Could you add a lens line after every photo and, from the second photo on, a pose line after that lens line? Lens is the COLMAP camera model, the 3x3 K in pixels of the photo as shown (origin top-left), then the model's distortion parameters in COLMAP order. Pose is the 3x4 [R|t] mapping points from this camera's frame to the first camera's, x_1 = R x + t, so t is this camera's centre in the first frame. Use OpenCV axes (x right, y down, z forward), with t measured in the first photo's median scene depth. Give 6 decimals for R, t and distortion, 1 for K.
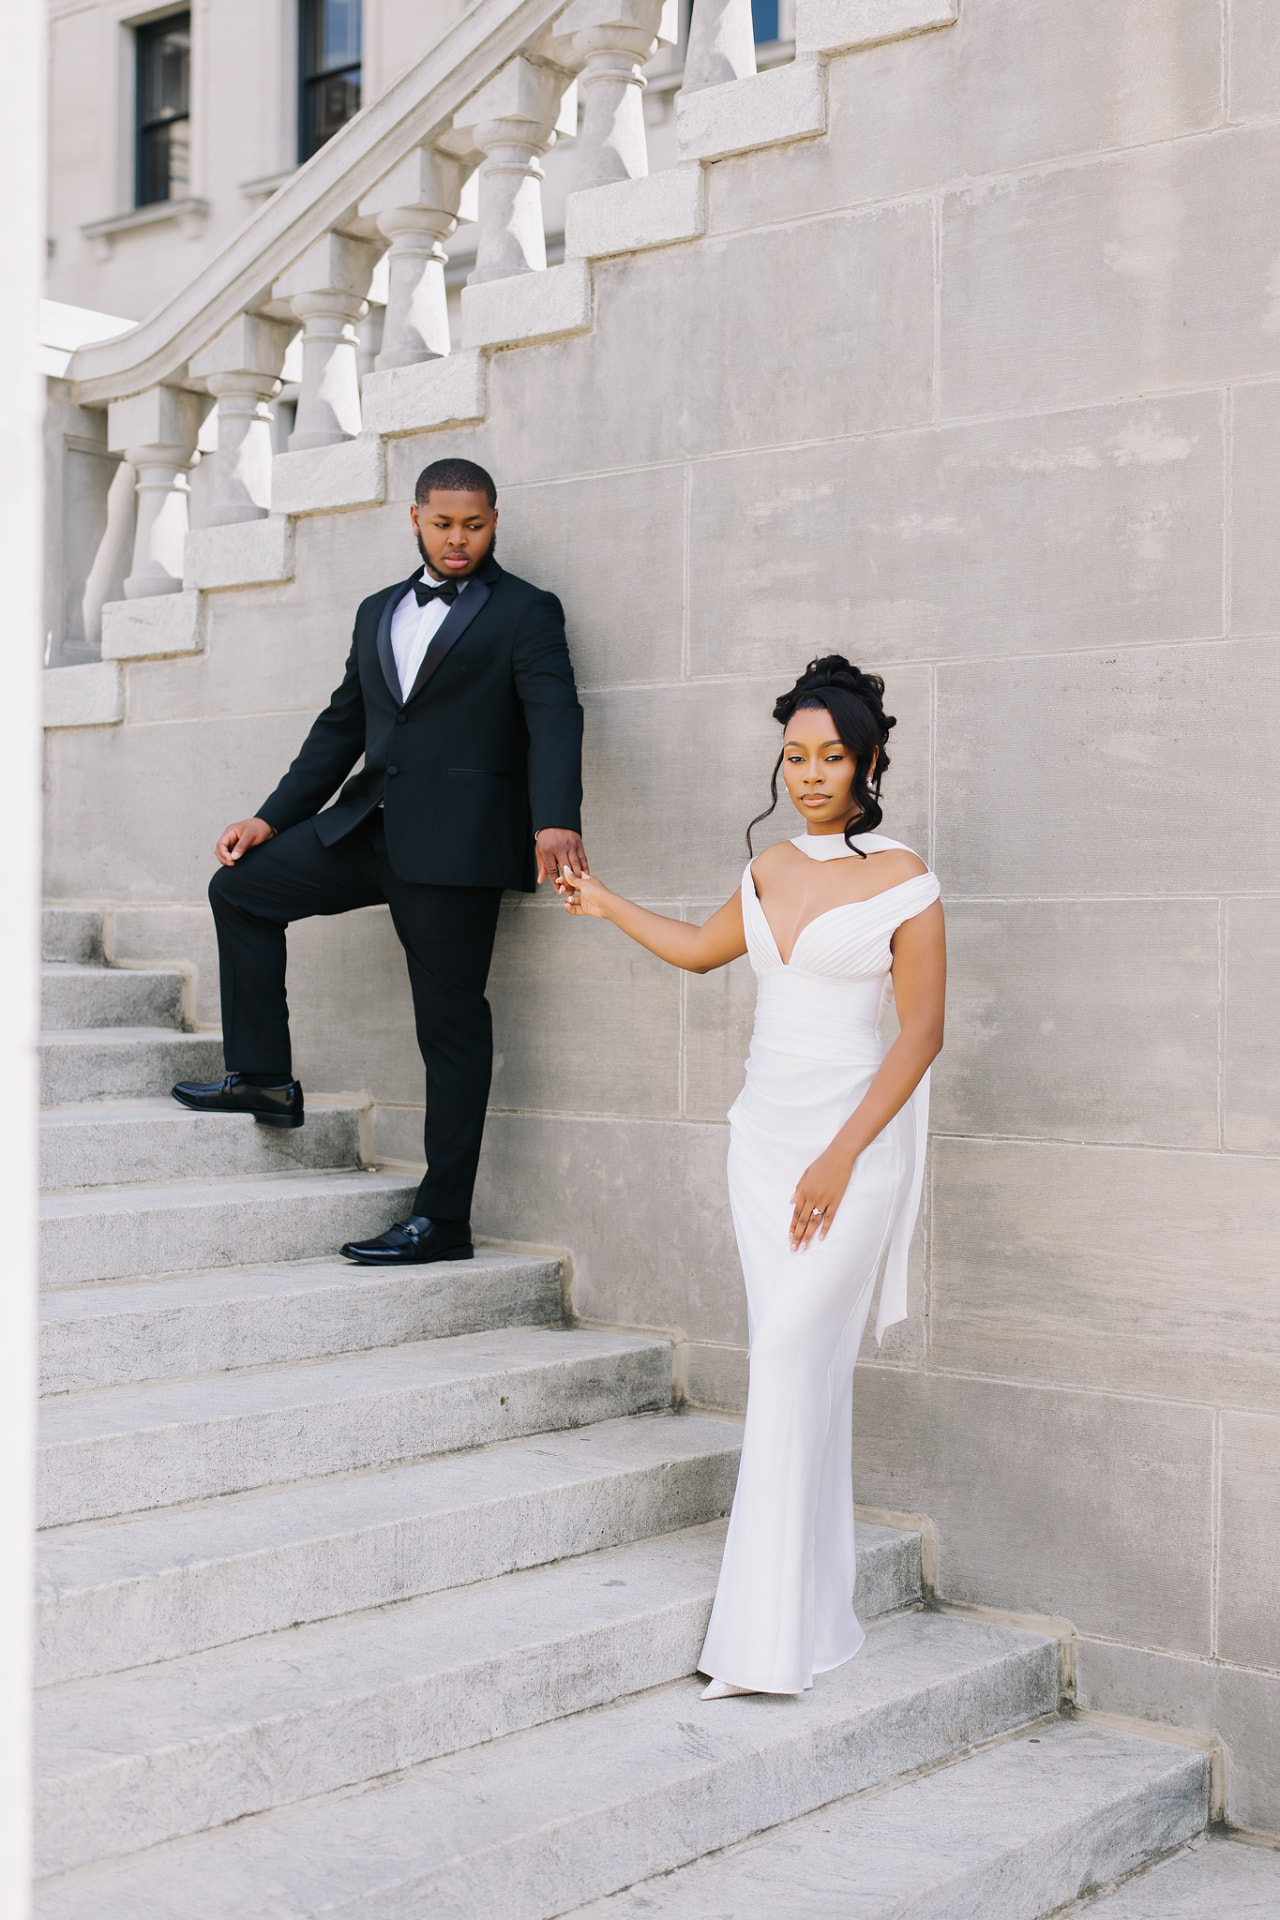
lens RADIAL K [[2614.1, 0, 641.0], [0, 2614.1, 939.7], [0, 0, 1]] dist [0.002380, 0.000000]
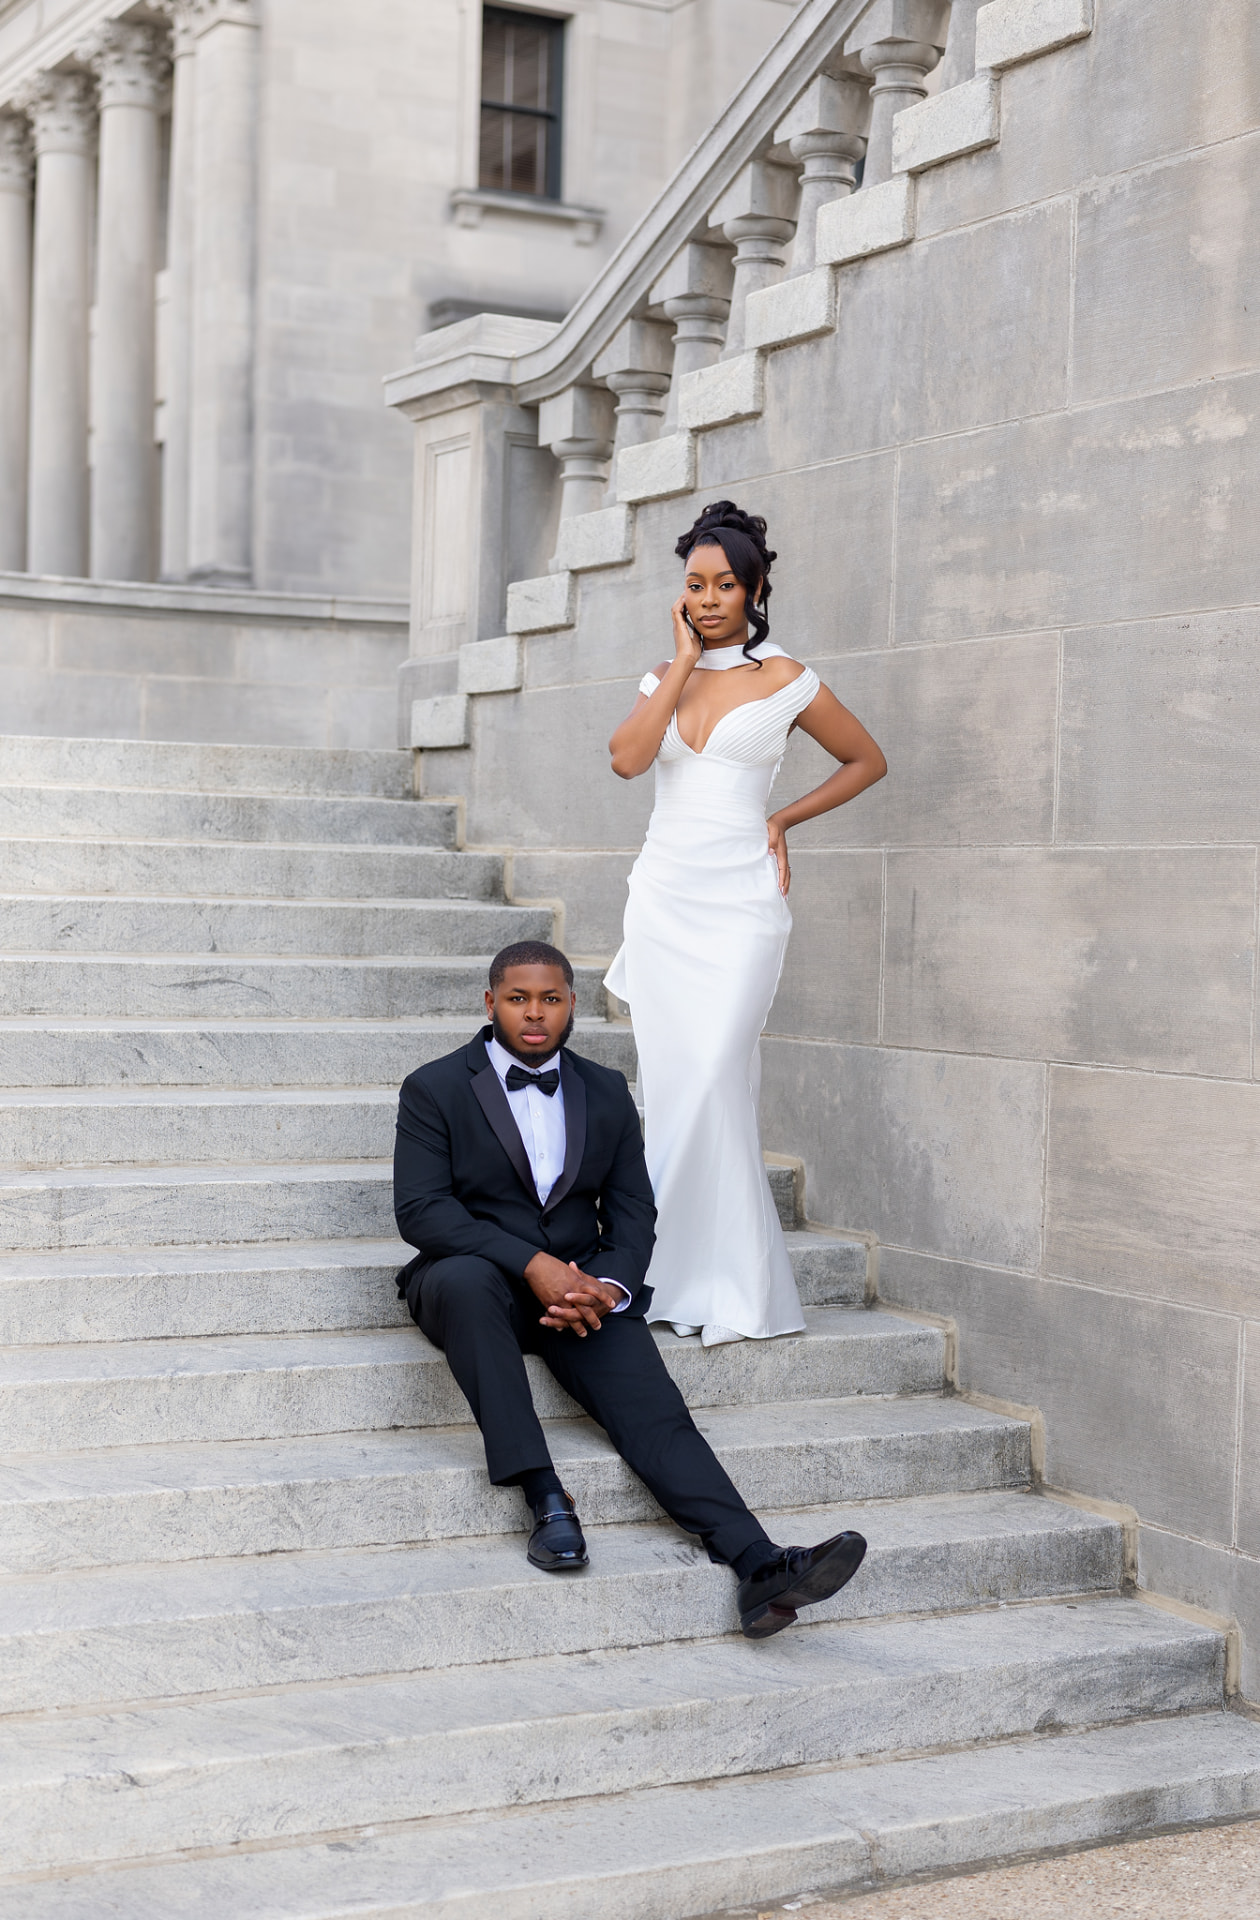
lens RADIAL K [[2884.8, 0, 629.6], [0, 2884.8, 974.0], [0, 0, 1]] dist [0.002156, 0.000000]
pose [[0.926823, 0.023062, -0.374790, 0.404391], [-0.013648, 0.999522, 0.027753, 0.006733], [0.375251, -0.020607, 0.926694, -0.185740]]
